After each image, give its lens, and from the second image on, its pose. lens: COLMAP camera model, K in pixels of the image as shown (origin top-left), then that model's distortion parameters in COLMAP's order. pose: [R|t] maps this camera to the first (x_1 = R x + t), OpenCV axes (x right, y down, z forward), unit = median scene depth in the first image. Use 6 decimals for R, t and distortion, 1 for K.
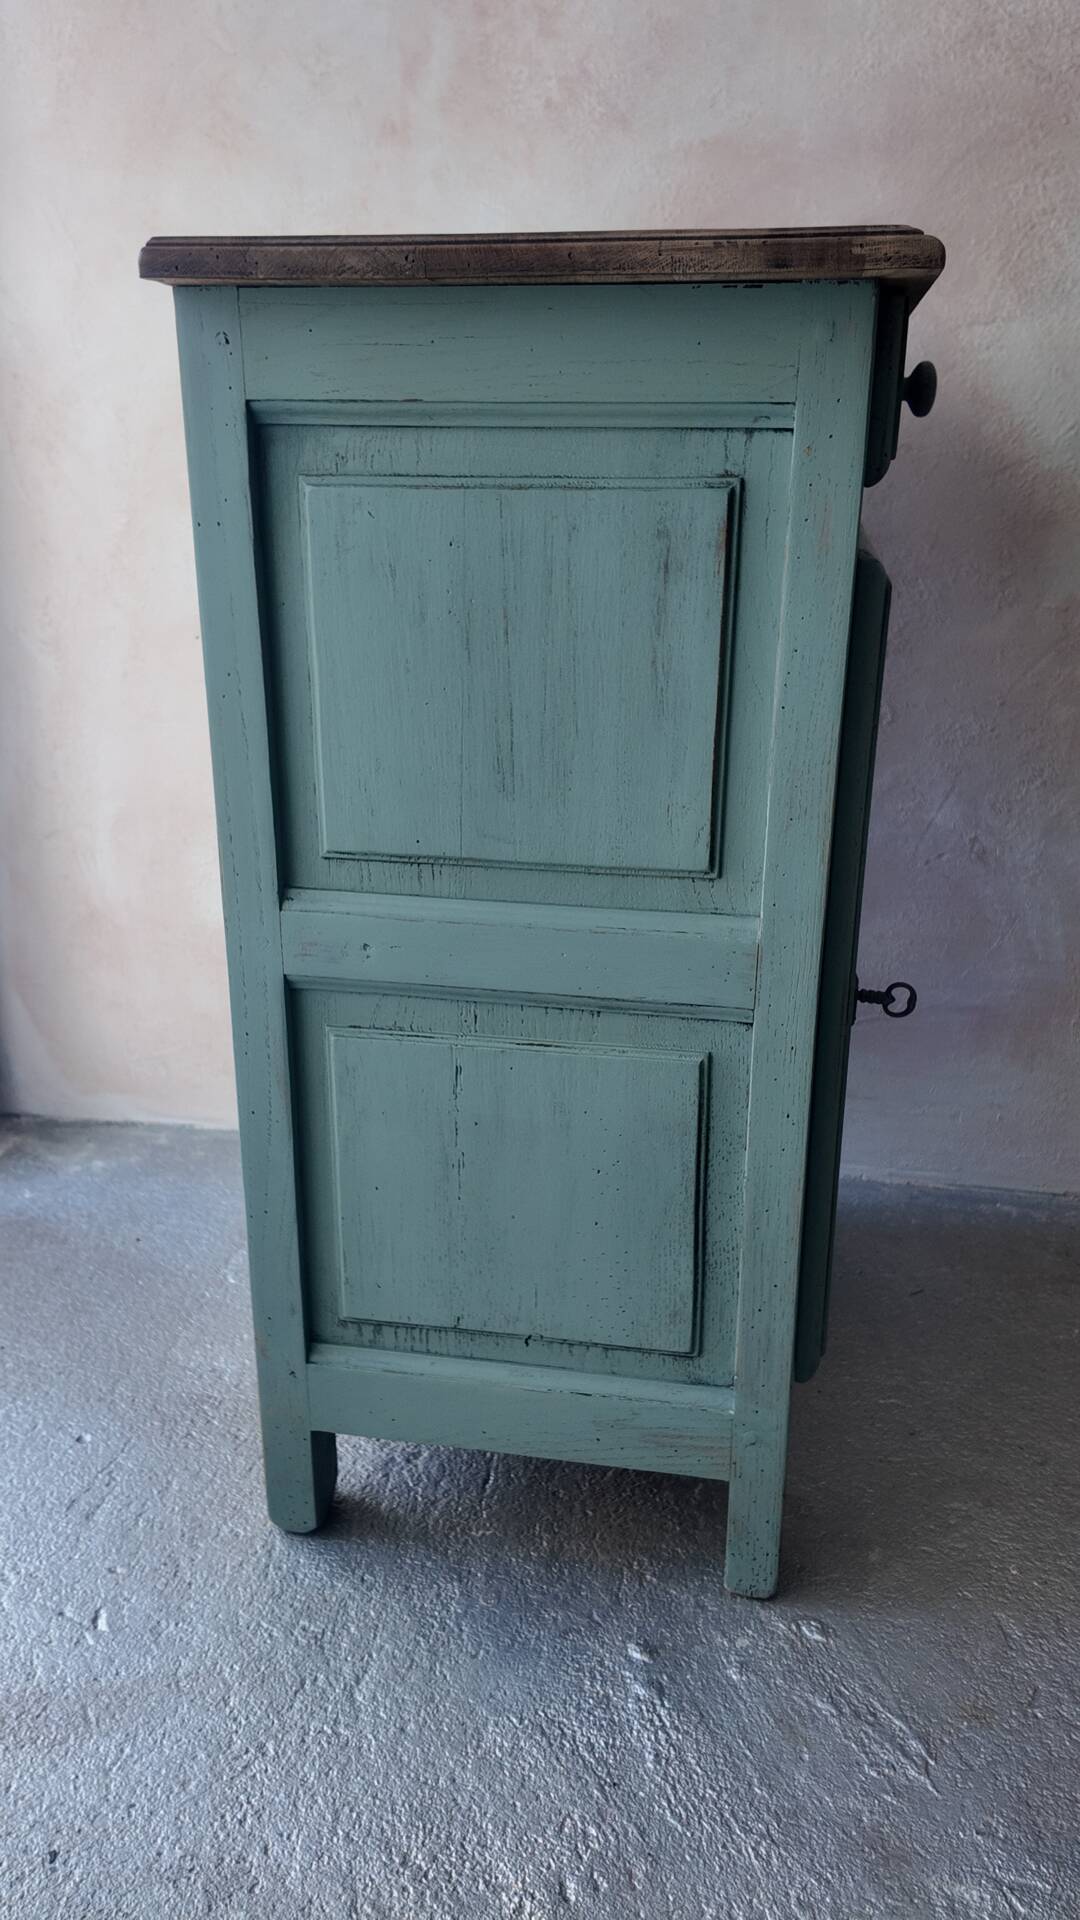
lens RADIAL K [[1429.2, 0, 531.5], [0, 1429.2, 964.0], [0, 0, 1]] dist [0.032785, -0.046935]
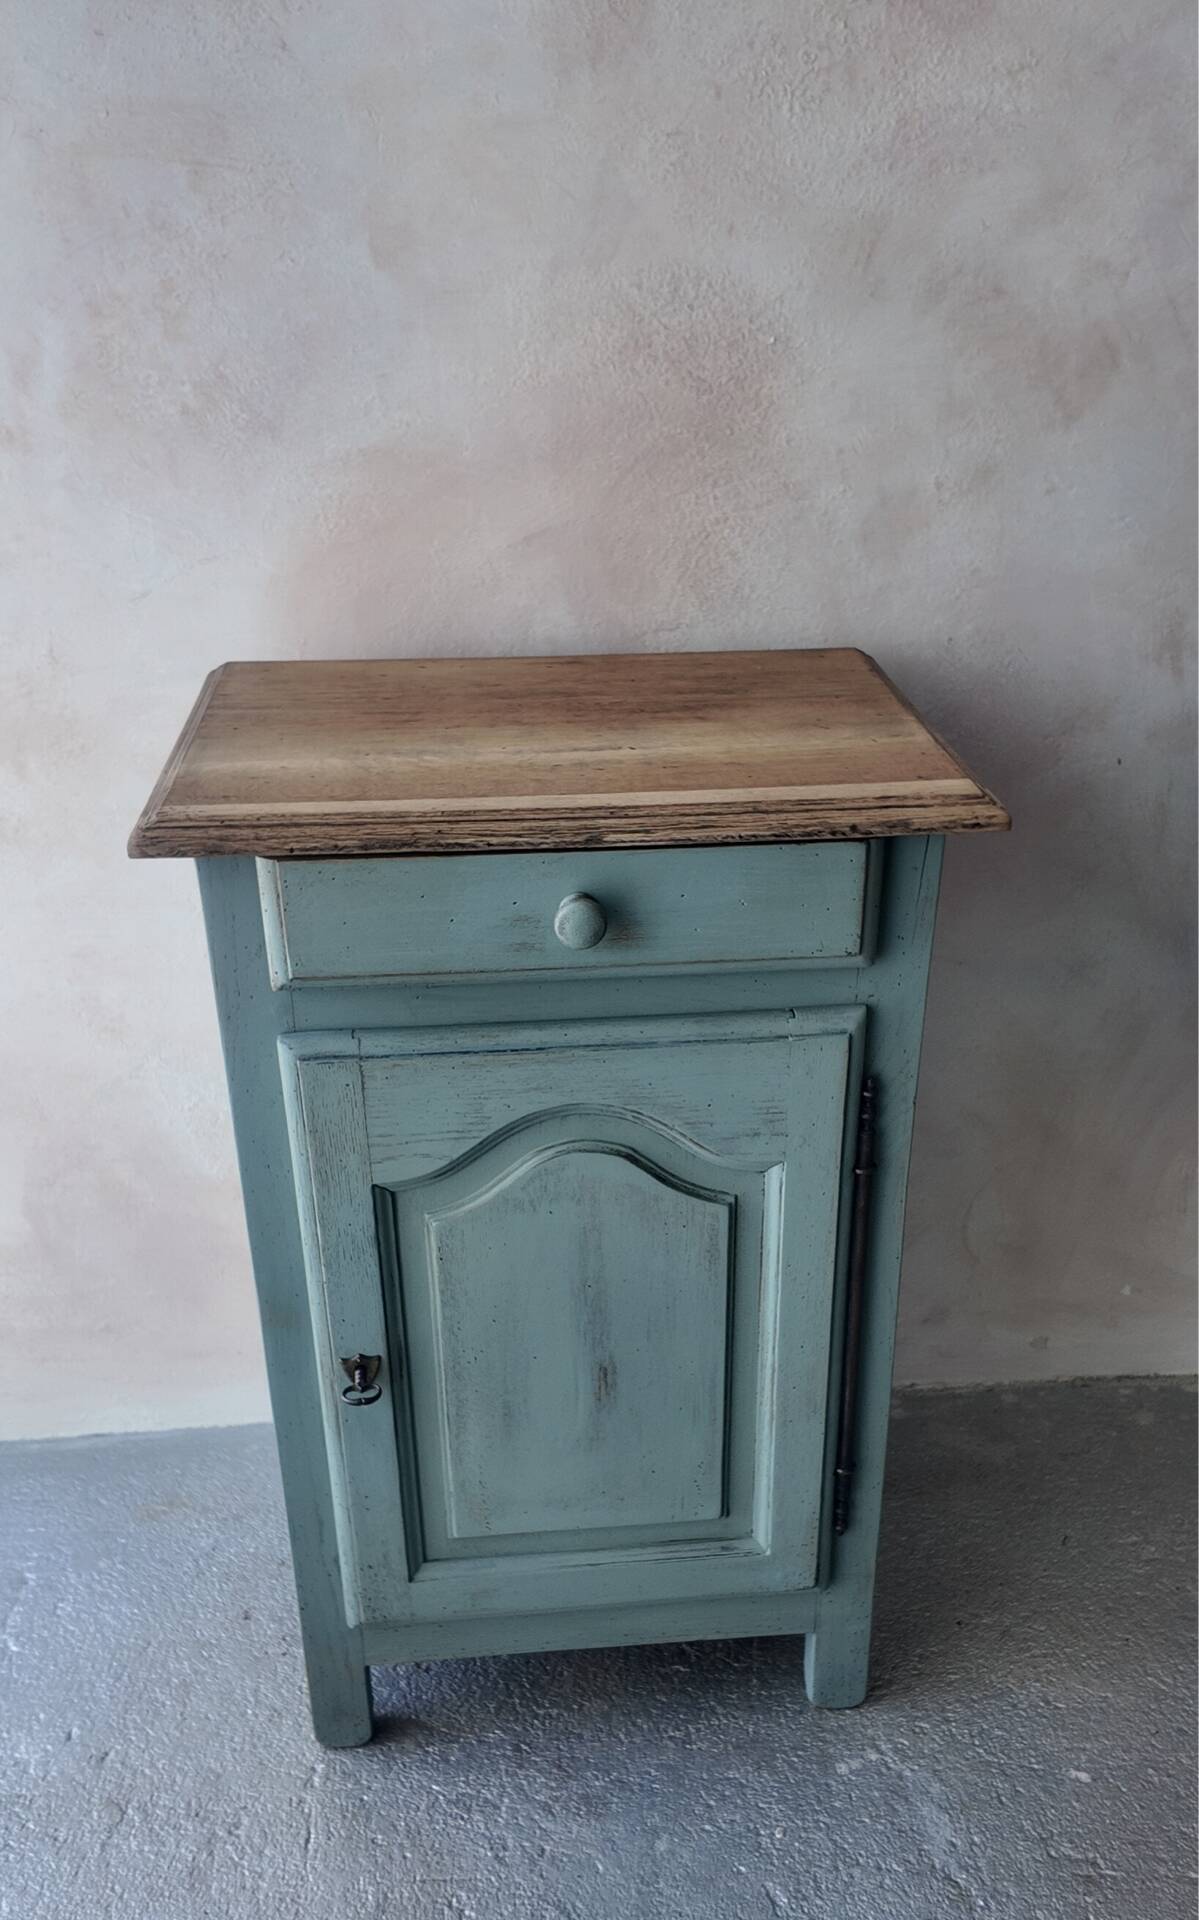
lens RADIAL K [[1660.0, 0, 624.8], [0, 1660.0, 1132.3], [0, 0, 1]] dist [0.090632, -0.155620]
pose [[0.971984, -0.125675, 0.198630, 0.014843], [0.090720, 0.980161, 0.176222, -0.341485], [-0.216836, -0.153265, 0.964102, -0.171008]]
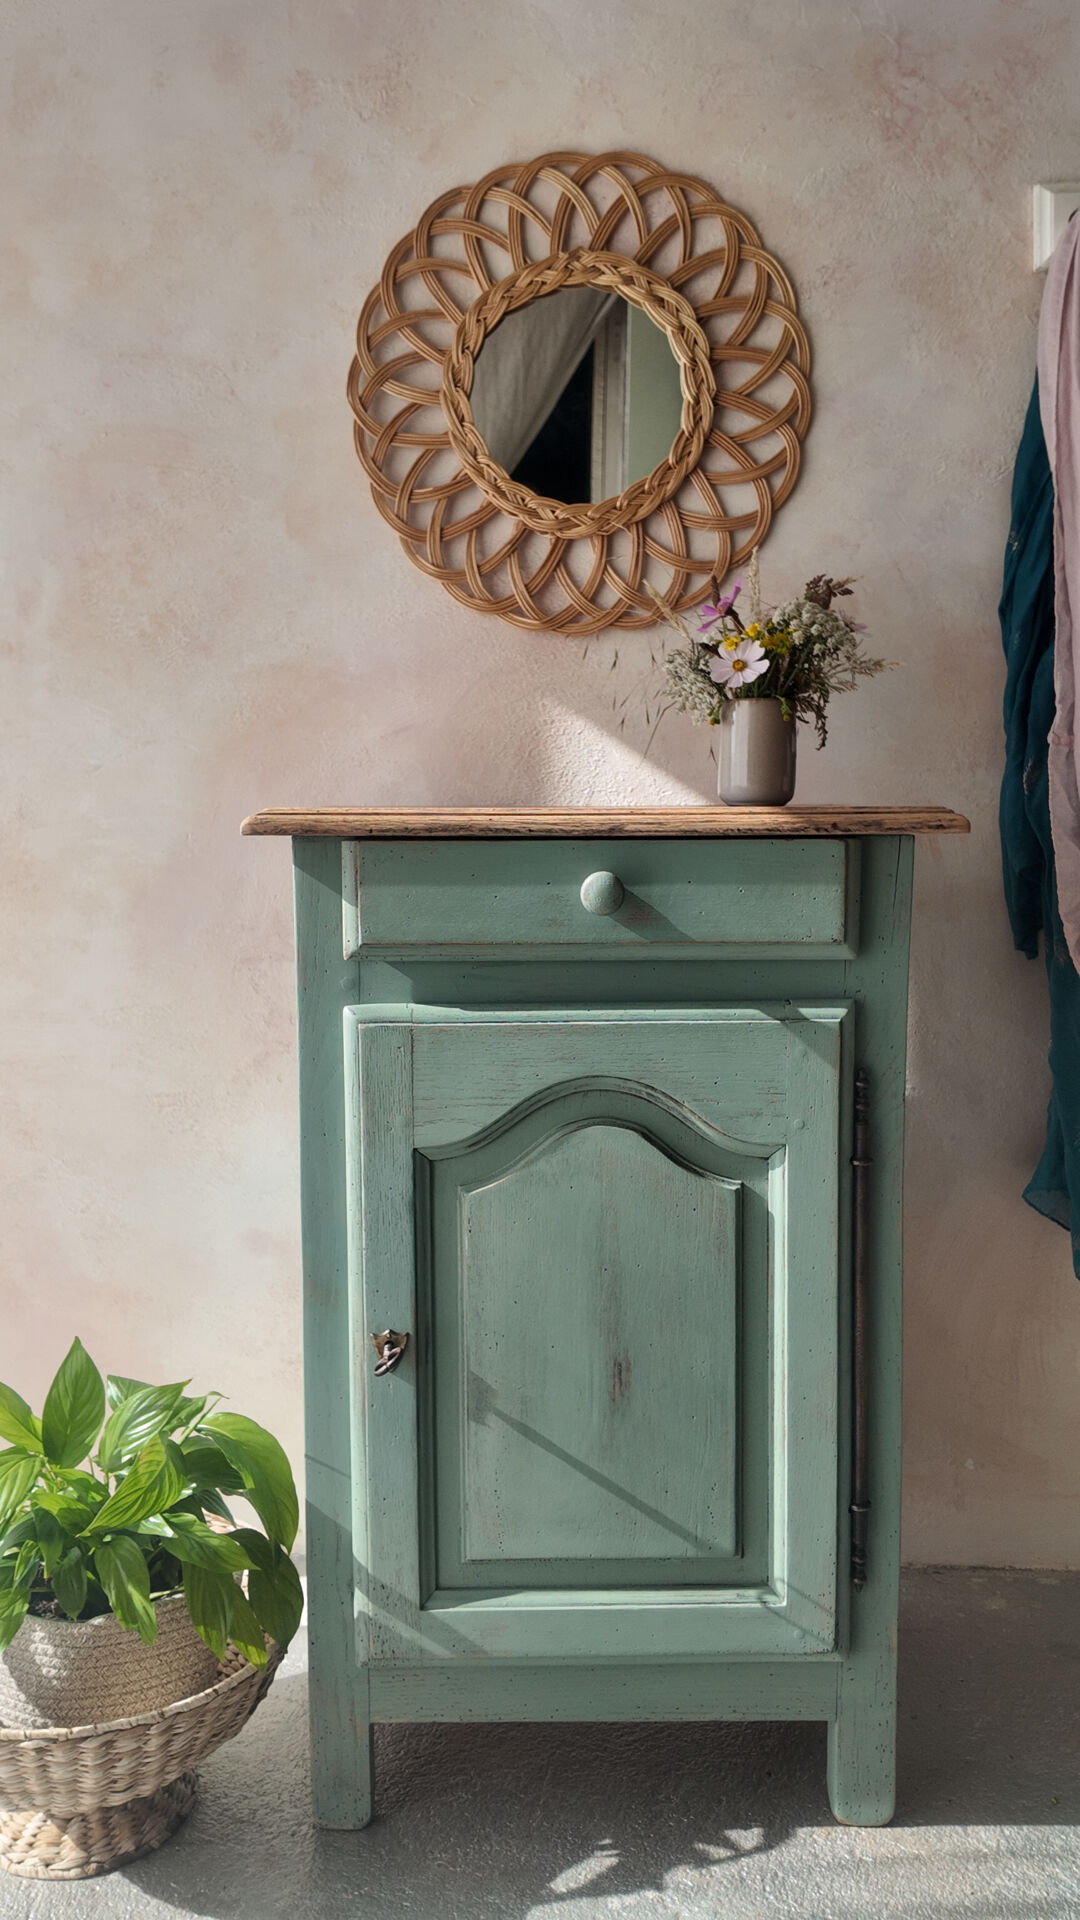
lens RADIAL K [[1429.2, 0, 550.0], [0, 1429.2, 977.7], [0, 0, 1]] dist [0.032785, -0.046935]
pose [[0.990222, -0.018948, 0.138206, 0.196686], [0.051192, 0.970969, -0.233665, -0.018167], [-0.129766, 0.238456, 0.962445, -0.152332]]
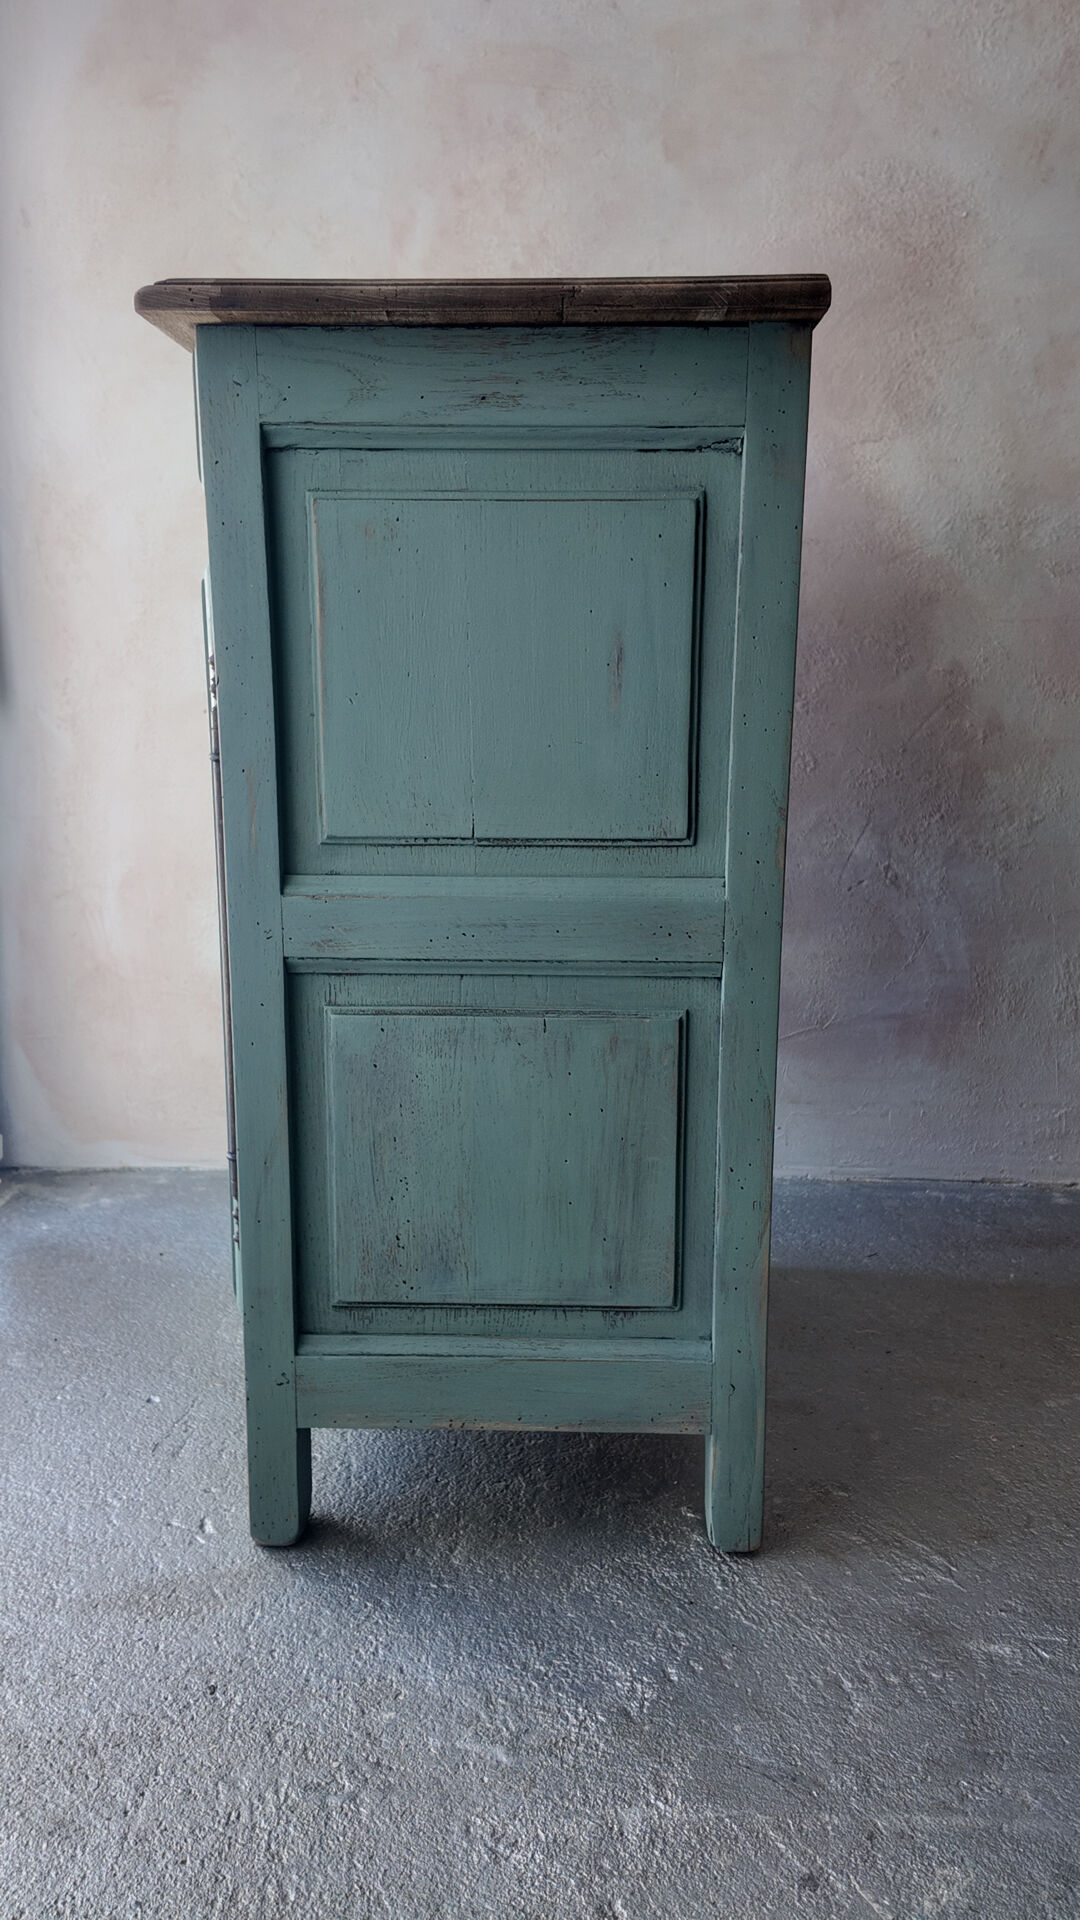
lens RADIAL K [[1429.2, 0, 525.7], [0, 1429.2, 965.4], [0, 0, 1]] dist [0.032785, -0.046935]
pose [[0.994062, -0.030369, 0.104493, -0.134755], [0.042724, 0.992080, -0.118116, 0.144400], [-0.100078, 0.121879, 0.987487, -0.140967]]
